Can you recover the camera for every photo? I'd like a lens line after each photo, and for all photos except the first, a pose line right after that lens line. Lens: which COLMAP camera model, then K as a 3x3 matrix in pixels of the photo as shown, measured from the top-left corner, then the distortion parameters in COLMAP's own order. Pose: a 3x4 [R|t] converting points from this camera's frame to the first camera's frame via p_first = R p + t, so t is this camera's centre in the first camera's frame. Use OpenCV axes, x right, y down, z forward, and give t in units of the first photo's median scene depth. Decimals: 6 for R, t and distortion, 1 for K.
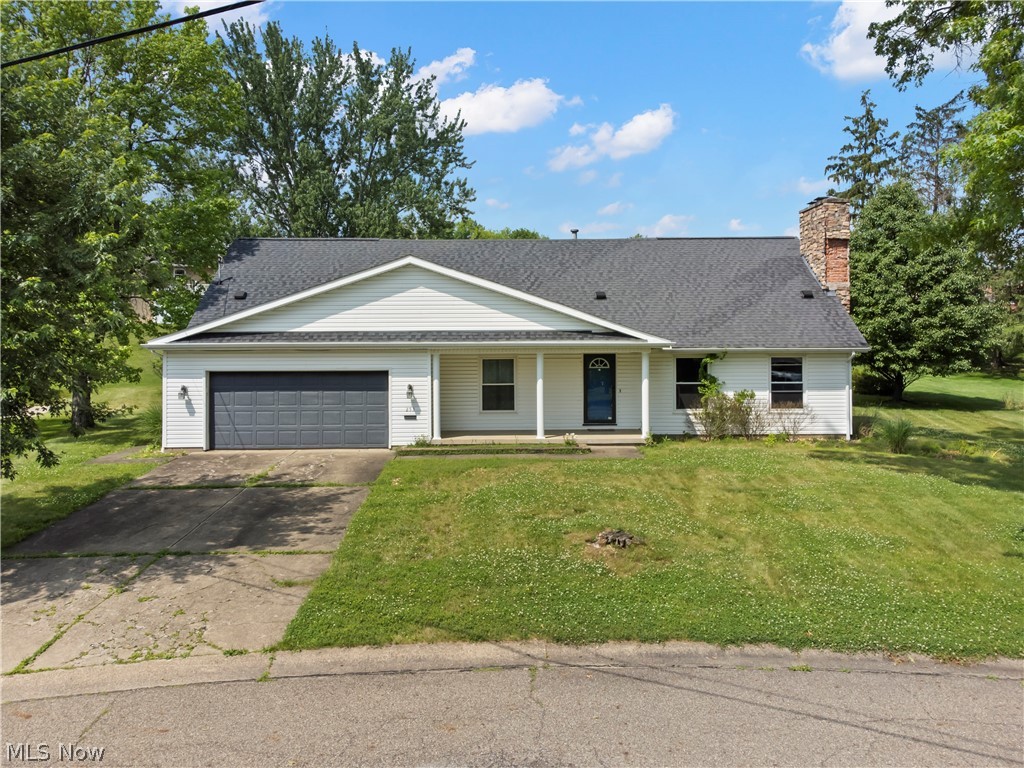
lens RADIAL K [[760.3, 0, 512.1], [0, 760.3, 348.7], [0, 0, 1]] dist [0.012526, 0.000013]
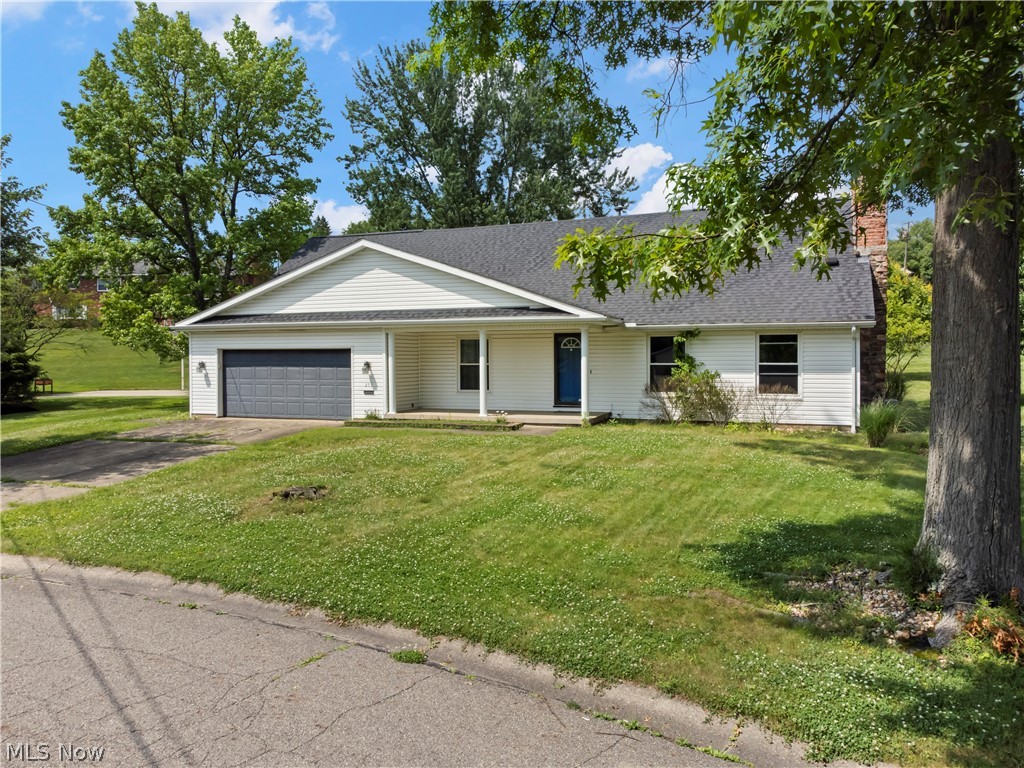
lens RADIAL K [[750.4, 0, 512.0], [0, 750.4, 384.0], [0, 0, 1]] dist [0.009588, 0.003582]
pose [[0.927709, 0.015156, -0.372997, 0.443952], [0.000607, 0.999113, 0.042106, 0.034550], [0.373304, -0.039288, 0.926877, 0.100772]]
